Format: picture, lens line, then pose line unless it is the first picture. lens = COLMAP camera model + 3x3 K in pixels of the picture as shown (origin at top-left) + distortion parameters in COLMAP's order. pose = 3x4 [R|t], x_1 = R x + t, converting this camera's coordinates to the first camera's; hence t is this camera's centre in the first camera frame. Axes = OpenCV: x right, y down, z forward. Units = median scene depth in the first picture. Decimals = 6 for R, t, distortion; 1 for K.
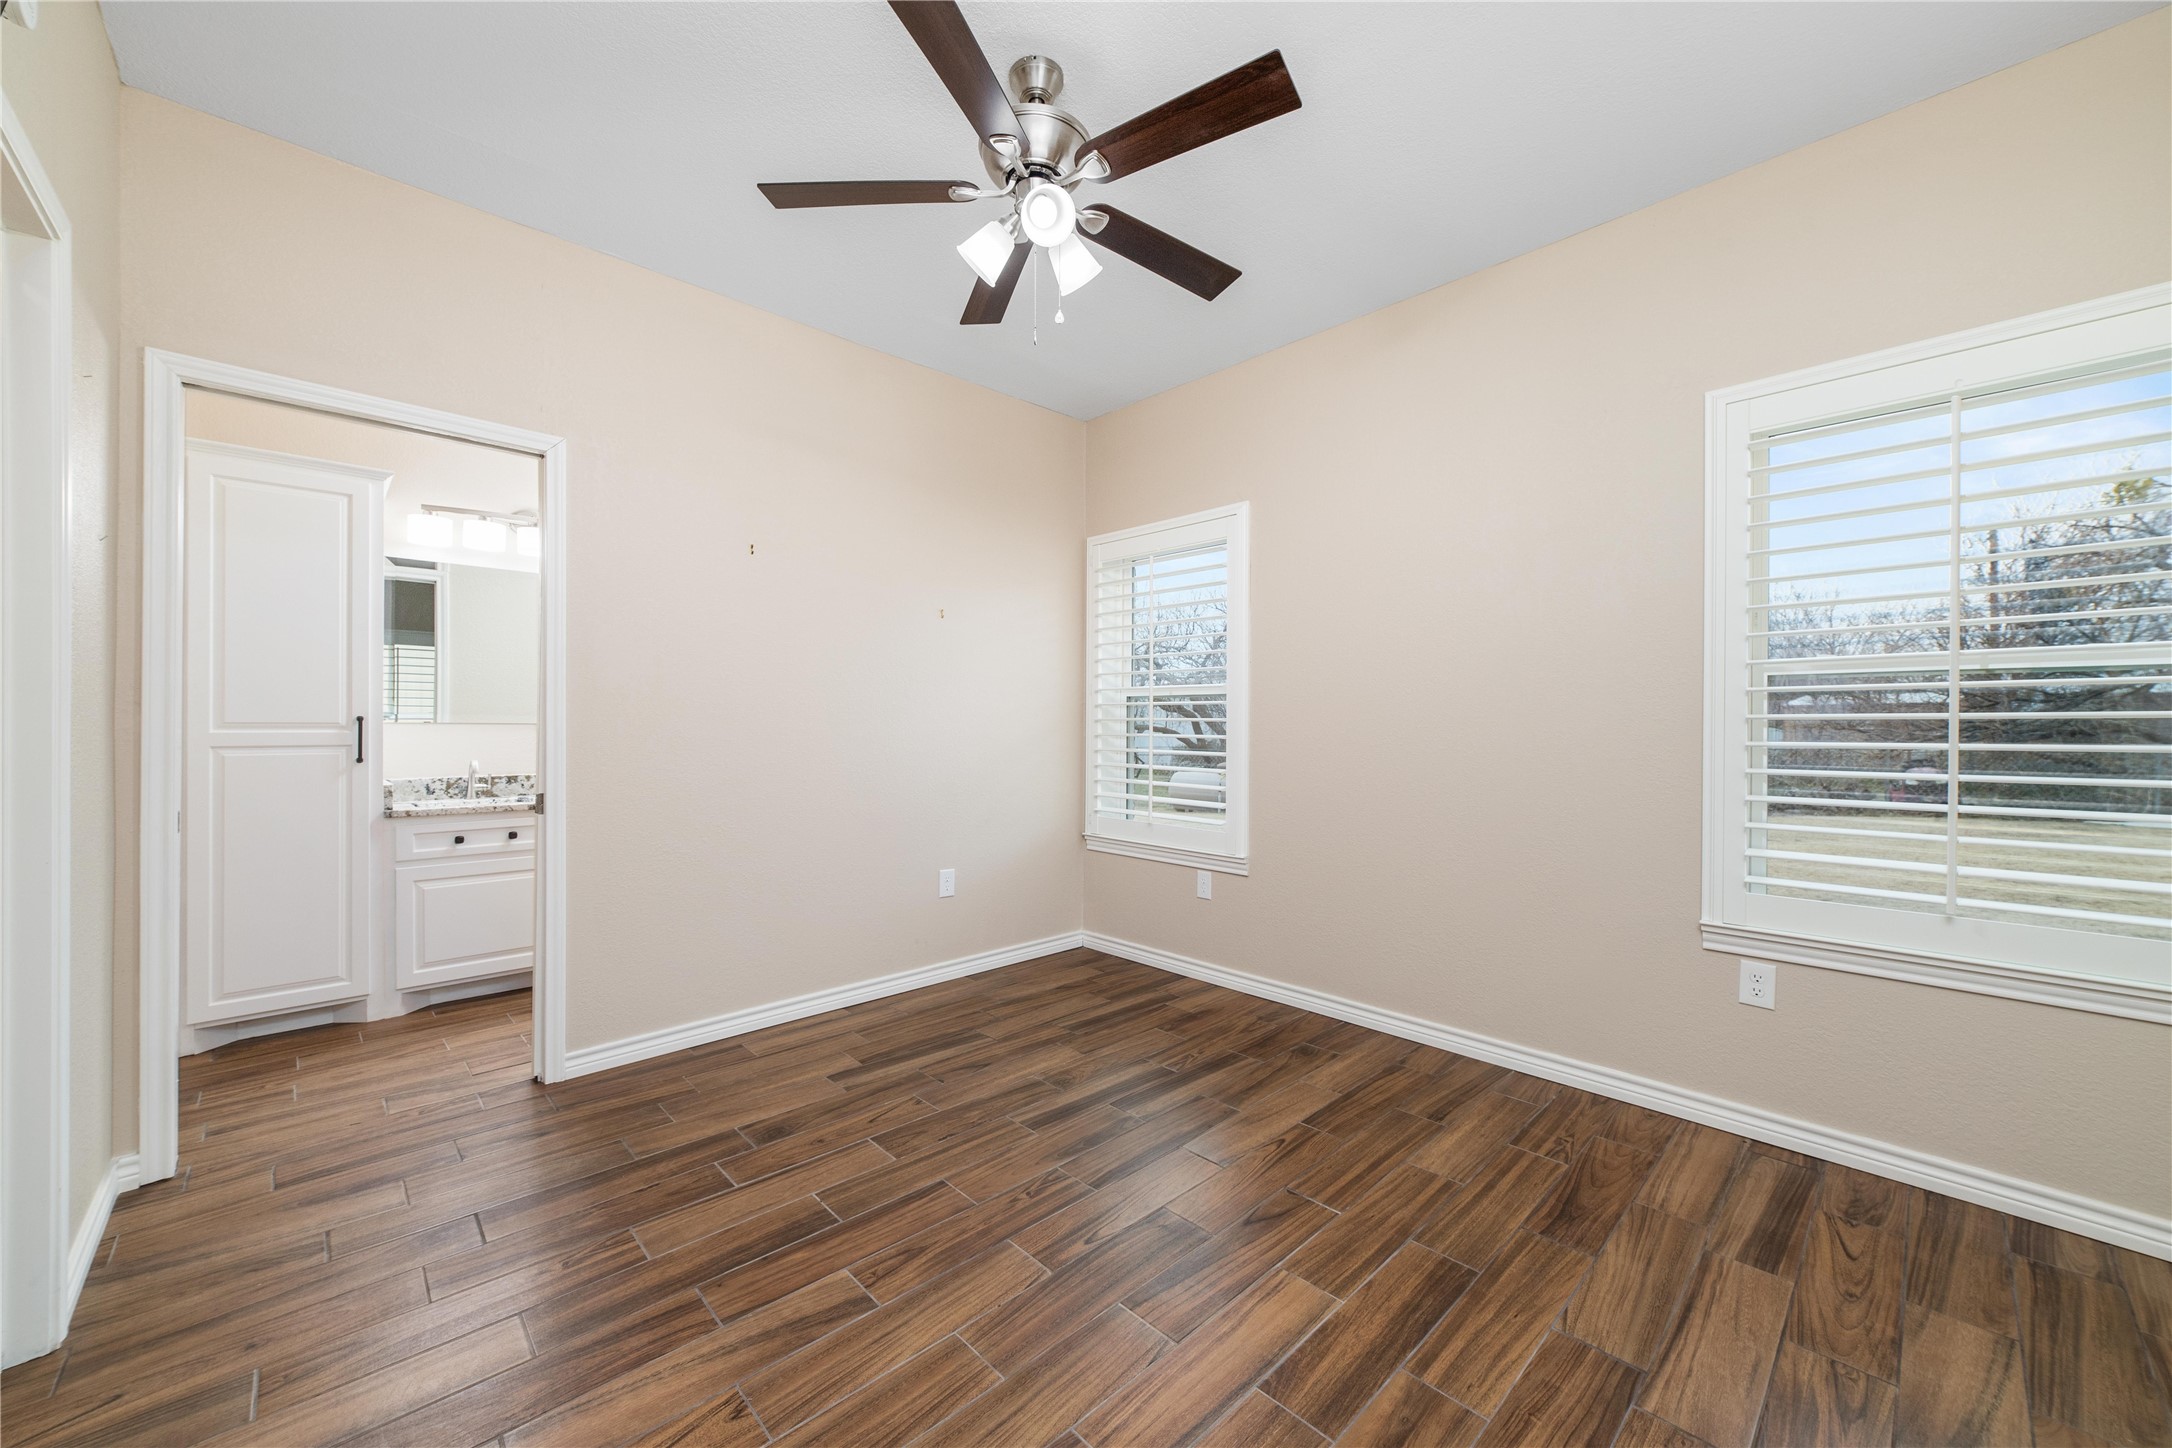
lens RADIAL K [[824.2, 0, 1088.9], [0, 824.2, 724.3], [0, 0, 1]] dist [-0.005839, 0.002857]
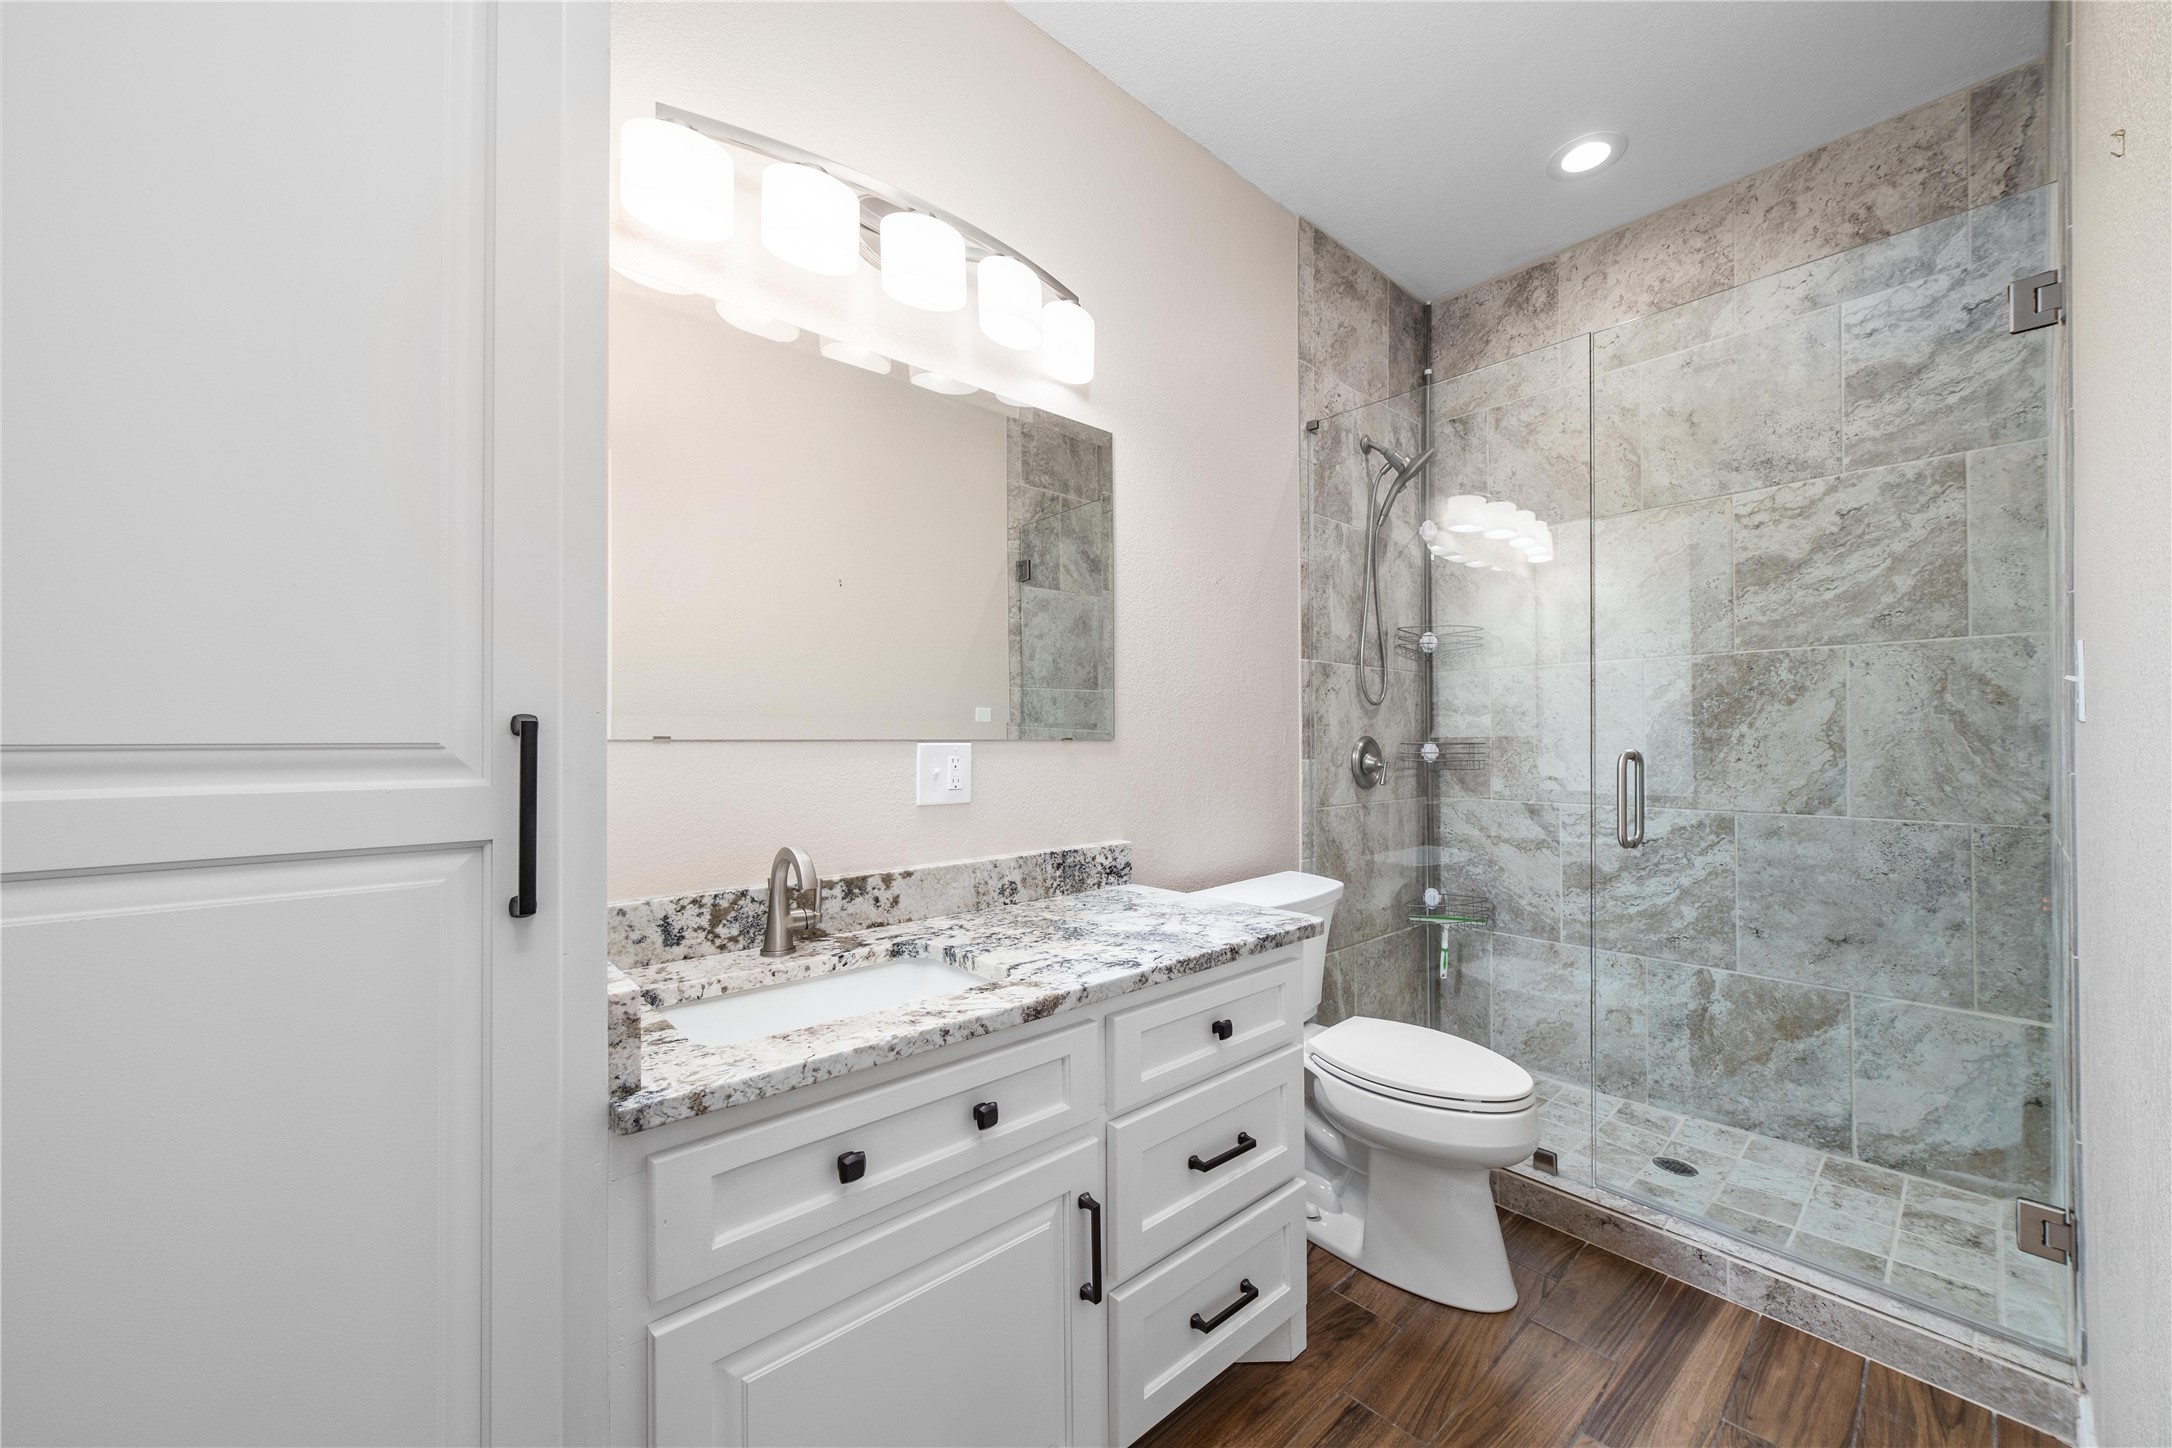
lens RADIAL K [[824.2, 0, 1096.0], [0, 824.2, 728.5], [0, 0, 1]] dist [-0.005839, 0.002857]
pose [[0.999298, -0.007071, -0.036789, -0.608174], [0.006783, 0.999945, -0.007954, -0.003215], [0.036843, 0.007699, 0.999291, 0.656311]]
